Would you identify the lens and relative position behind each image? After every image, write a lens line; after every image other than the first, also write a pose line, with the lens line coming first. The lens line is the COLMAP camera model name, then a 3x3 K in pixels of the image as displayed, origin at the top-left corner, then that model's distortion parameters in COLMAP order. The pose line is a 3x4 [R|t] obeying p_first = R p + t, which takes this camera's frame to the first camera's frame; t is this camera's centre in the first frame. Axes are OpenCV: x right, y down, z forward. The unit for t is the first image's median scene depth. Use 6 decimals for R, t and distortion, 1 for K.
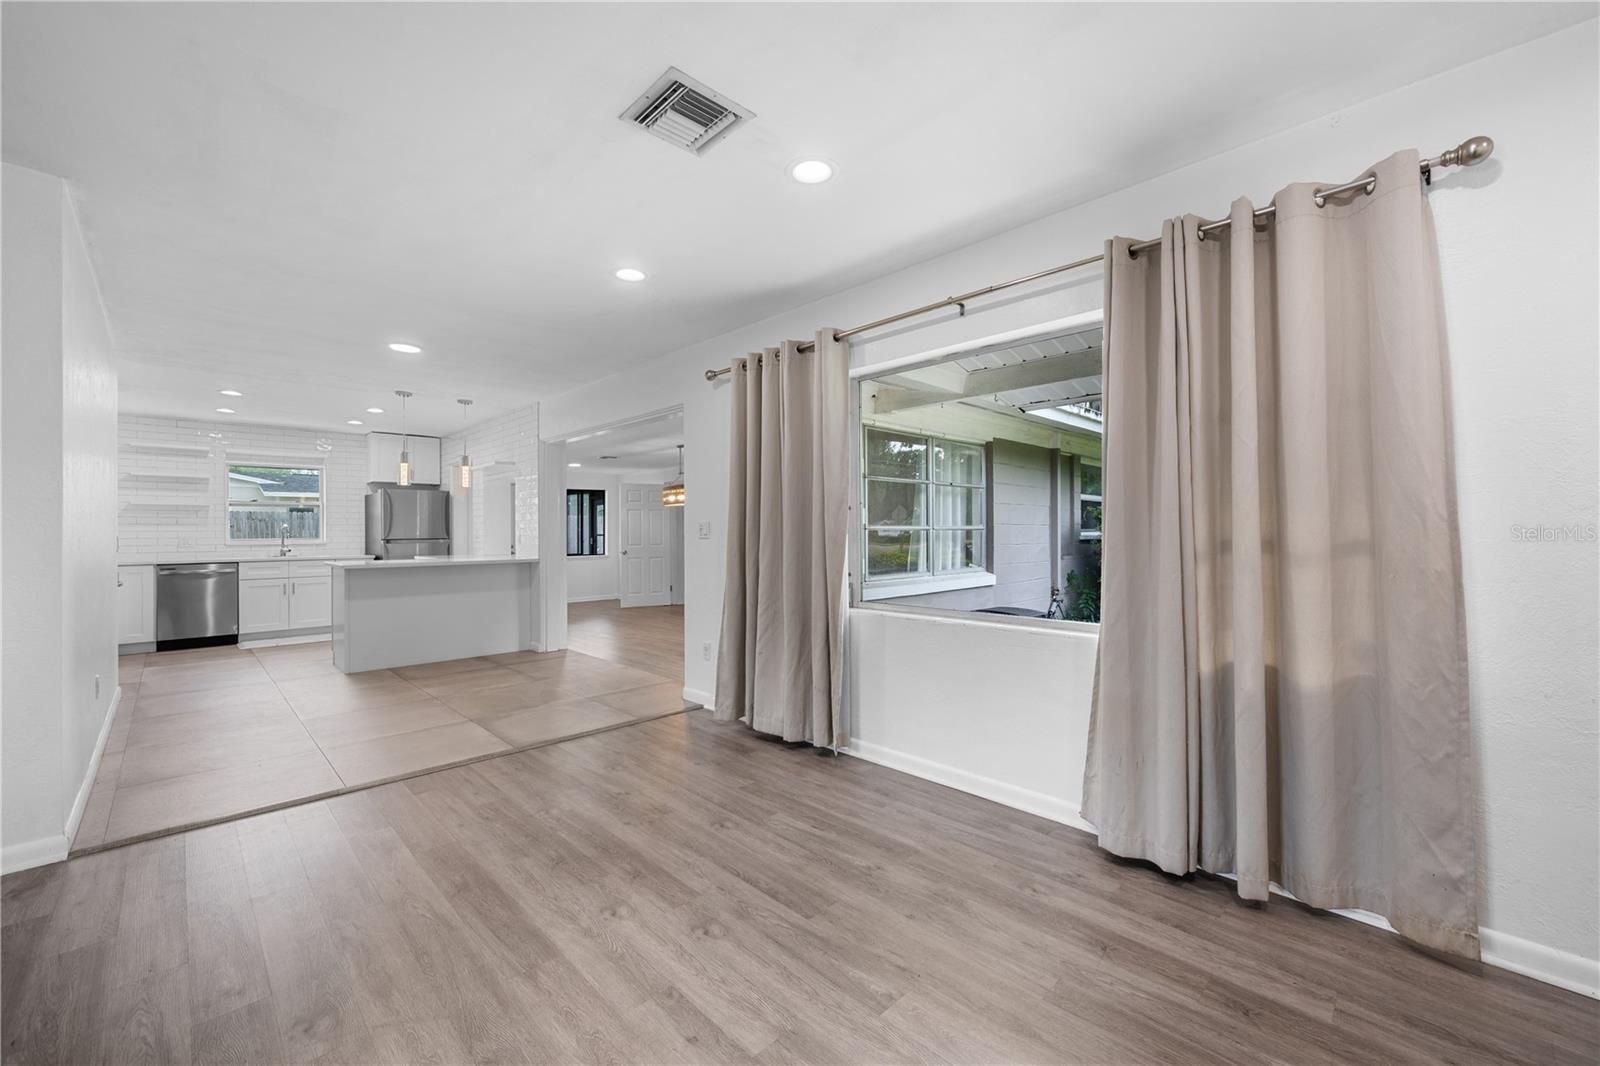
lens RADIAL K [[632.8, 0, 798.6], [0, 632.8, 527.4], [0, 0, 1]] dist [-0.001940, 0.000364]
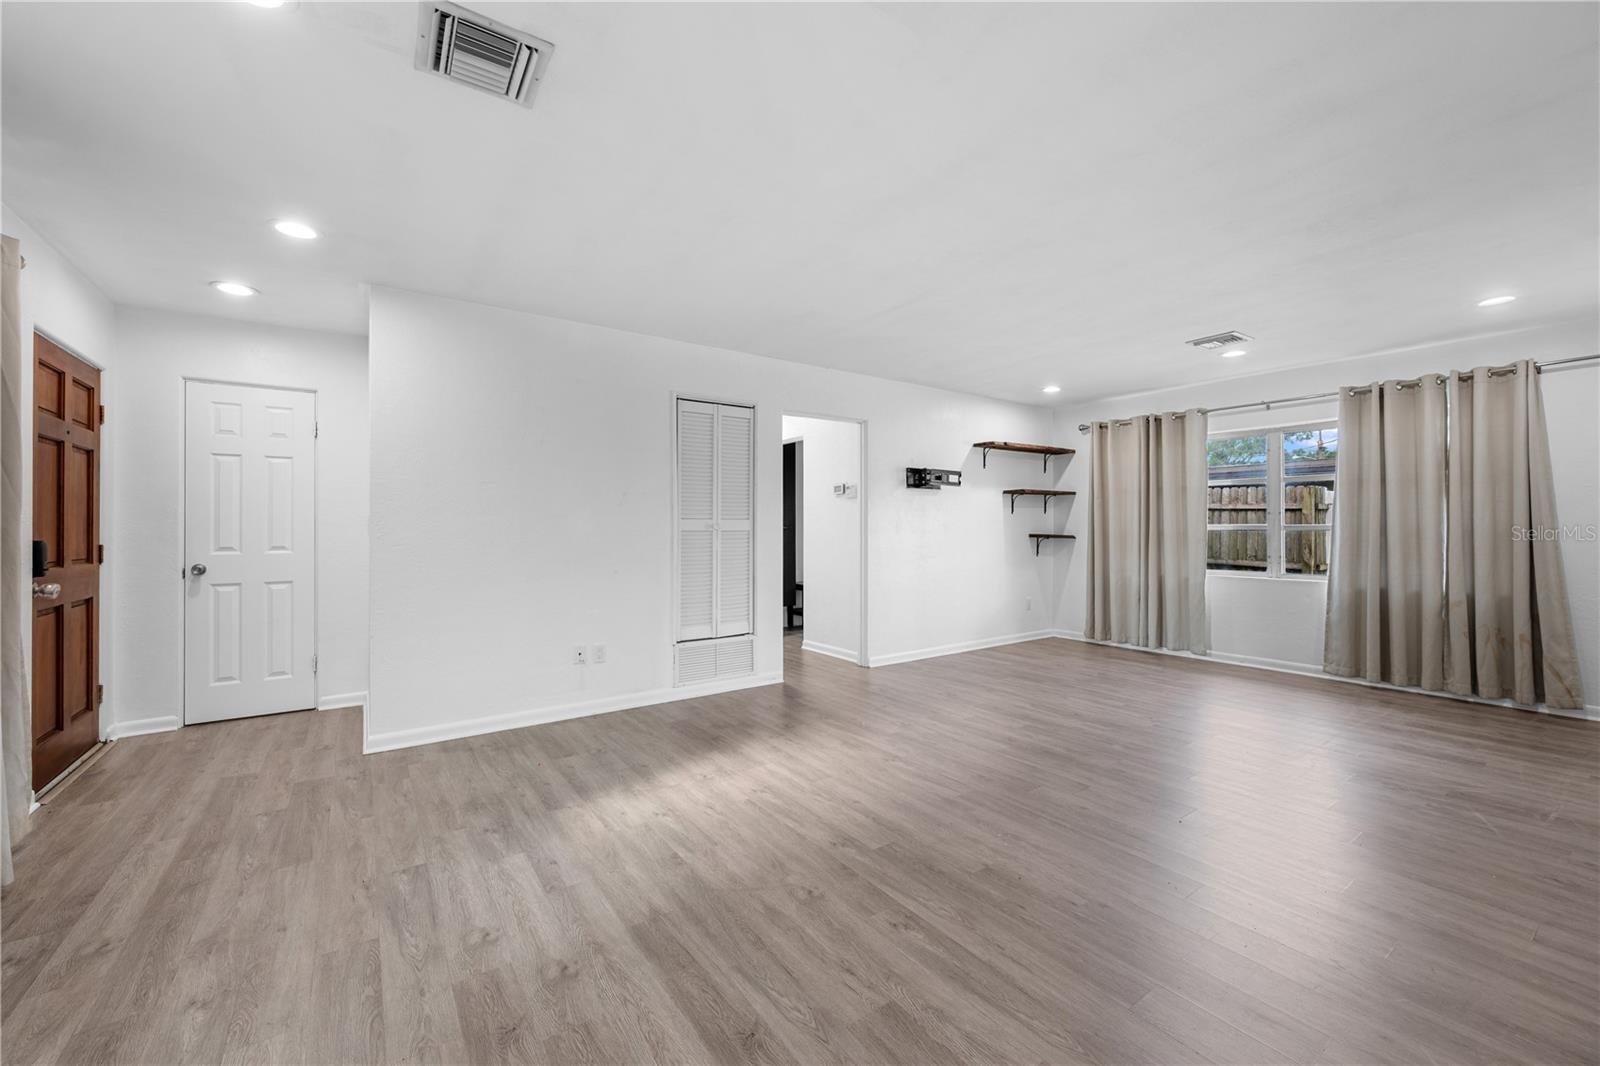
lens RADIAL K [[632.8, 0, 798.6], [0, 632.8, 527.4], [0, 0, 1]] dist [-0.001940, 0.000364]
pose [[-0.985781, 0.008721, 0.167807, -0.761734], [0.007336, 0.999934, -0.008871, 0.016983], [-0.167873, -0.007514, -0.985780, 1.811743]]
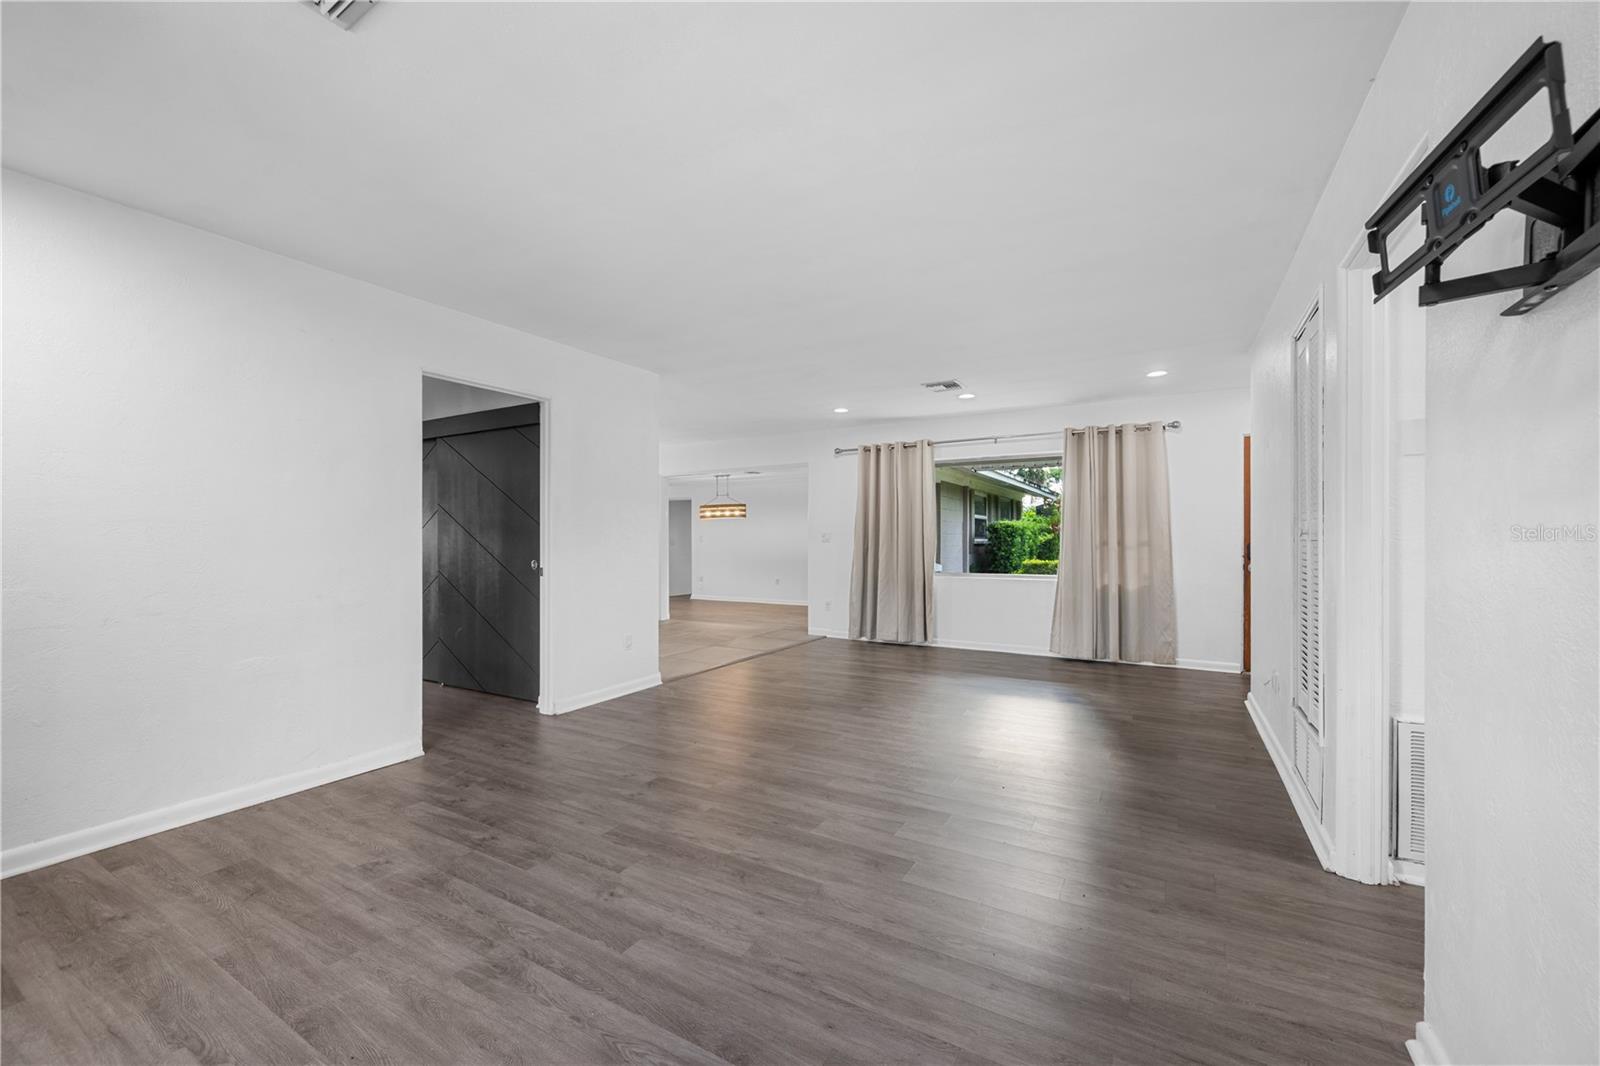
lens RADIAL K [[629.7, 0, 801.5], [0, 629.7, 541.5], [0, 0, 1]] dist [-0.001570, -0.000067]
pose [[0.965190, 0.002173, 0.261541, -1.496930], [-0.004671, 0.999949, 0.008930, 0.002958], [-0.261508, -0.009841, 0.965151, -1.486691]]
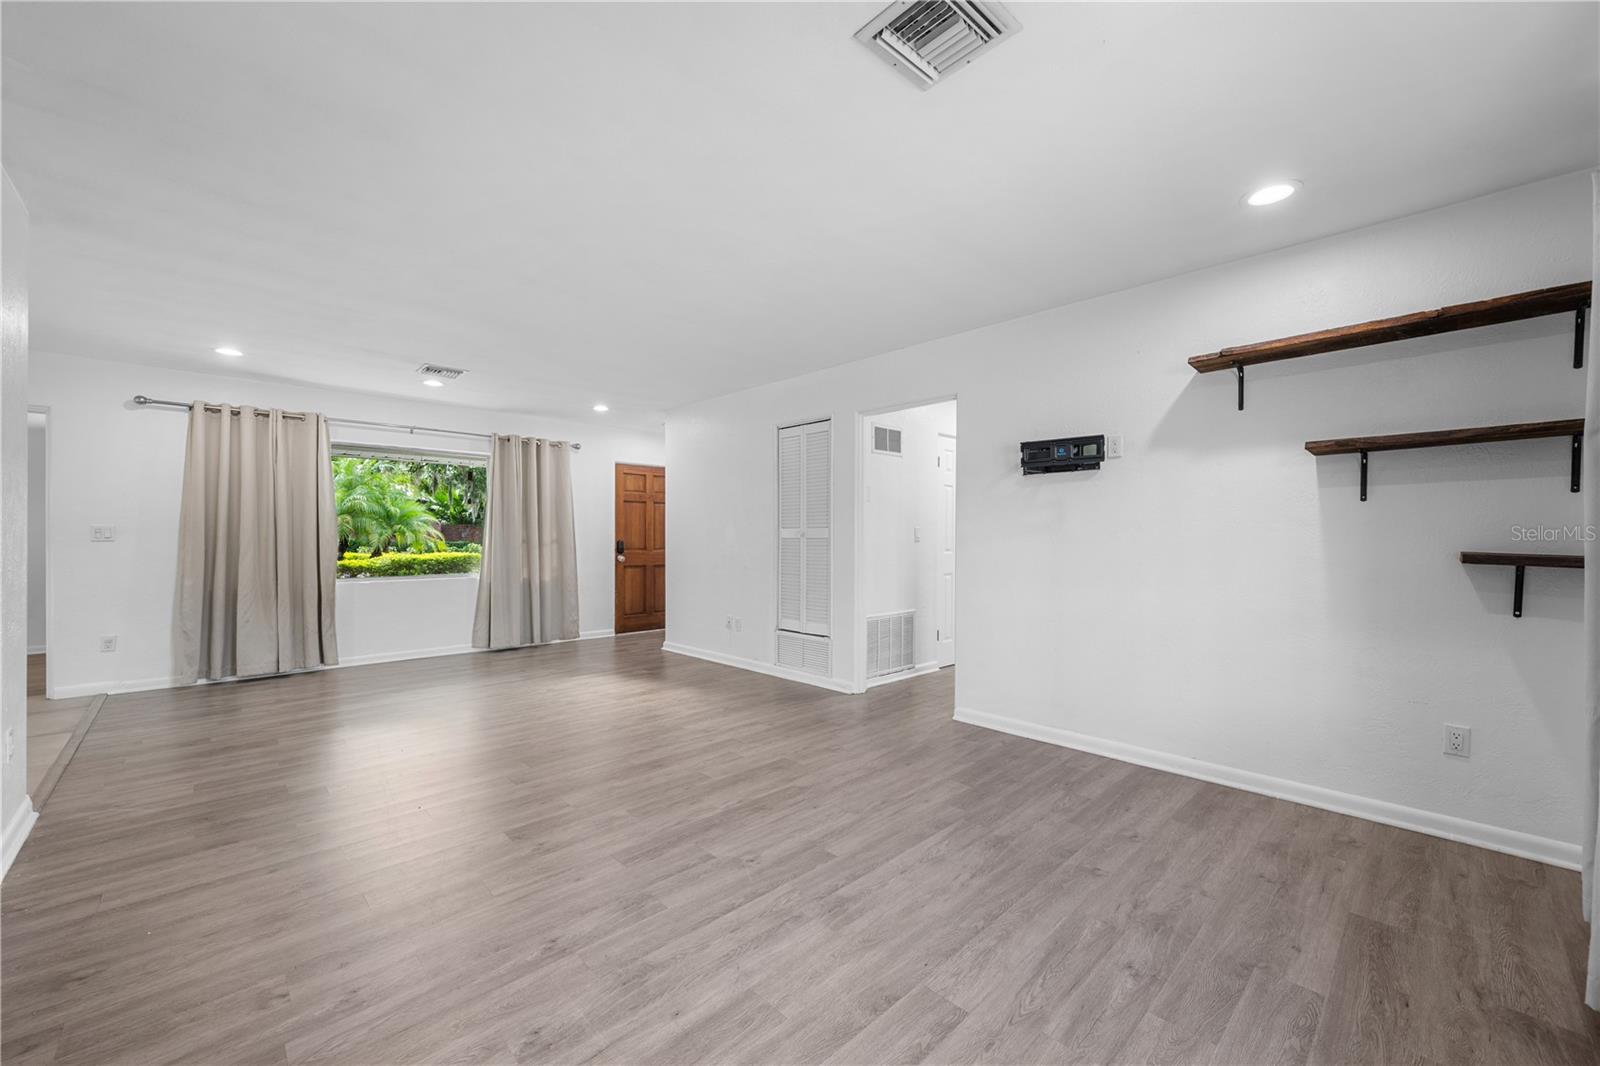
lens RADIAL K [[629.7, 0, 801.5], [0, 629.7, 541.5], [0, 0, 1]] dist [-0.001570, -0.000067]
pose [[0.014456, -0.001899, 0.999894, -2.702550], [-0.007008, 0.999973, 0.002000, 0.015899], [-0.999871, -0.007037, 0.014443, -0.478447]]
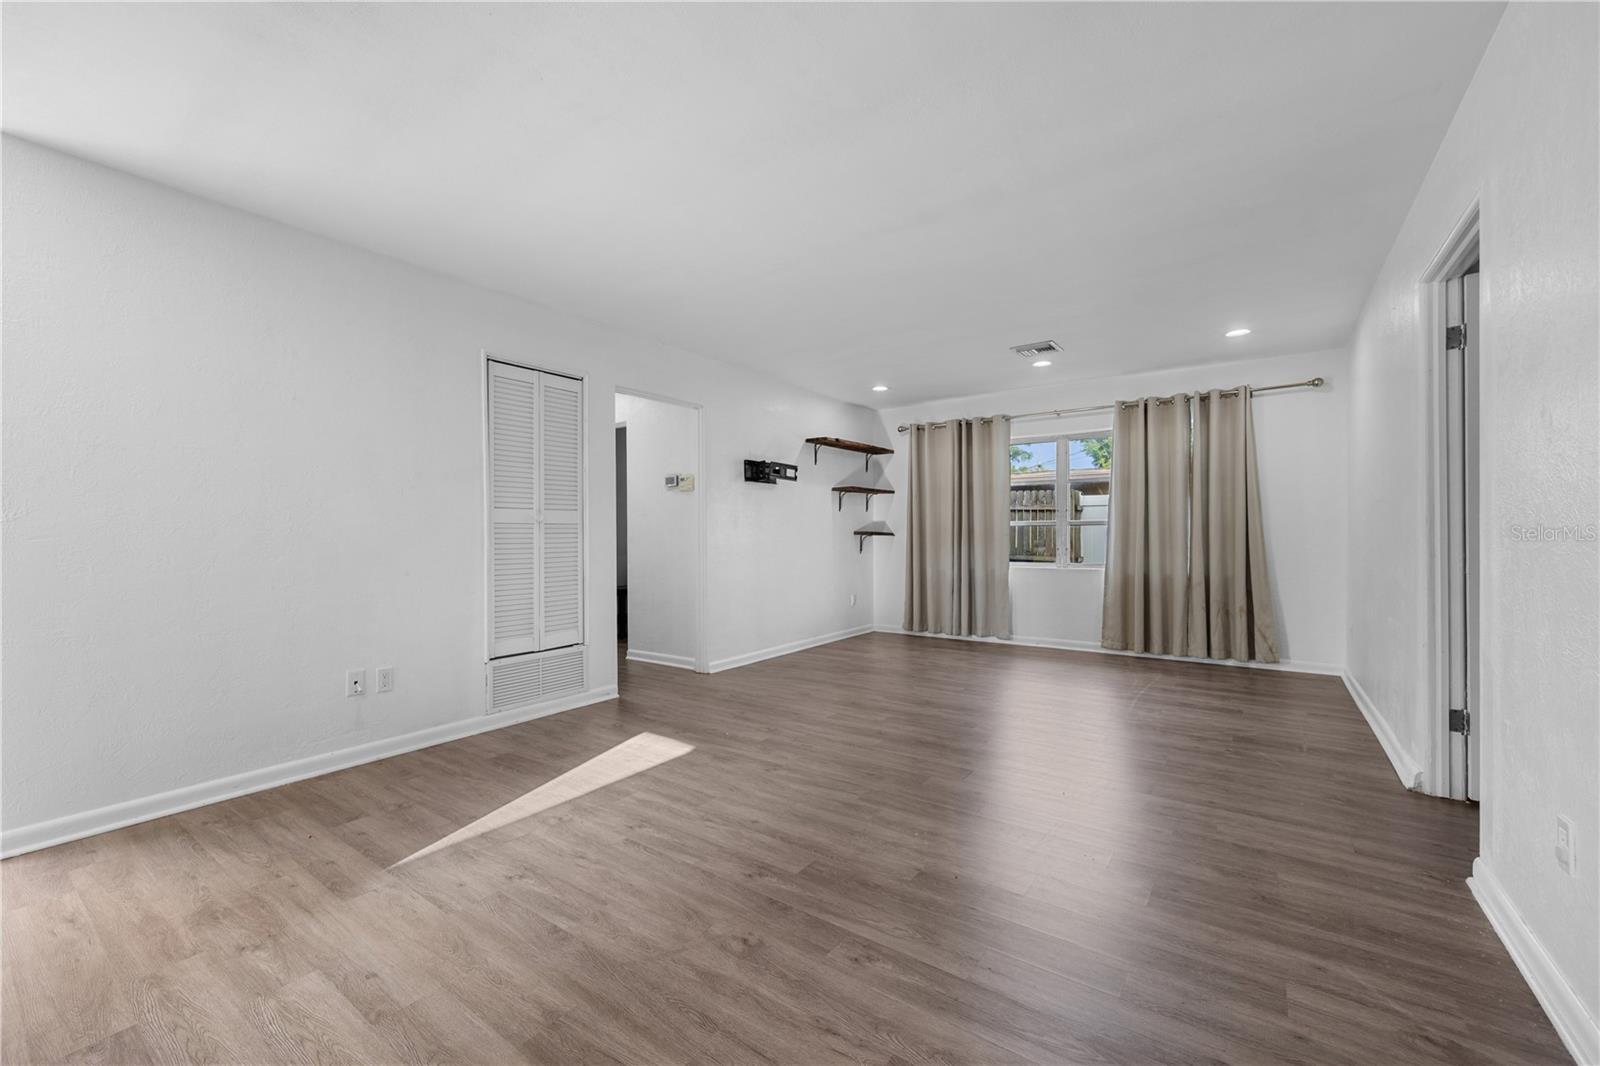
lens RADIAL K [[640.3, 0, 800.0], [0, 640.3, 533.0], [0, 0, 1]] dist [0.001150, 0.000307]
pose [[-0.985642, 0.012611, -0.168377, -0.532360], [0.014065, 0.999873, -0.007447, 0.062832], [0.168262, -0.009708, -0.985695, 1.651231]]
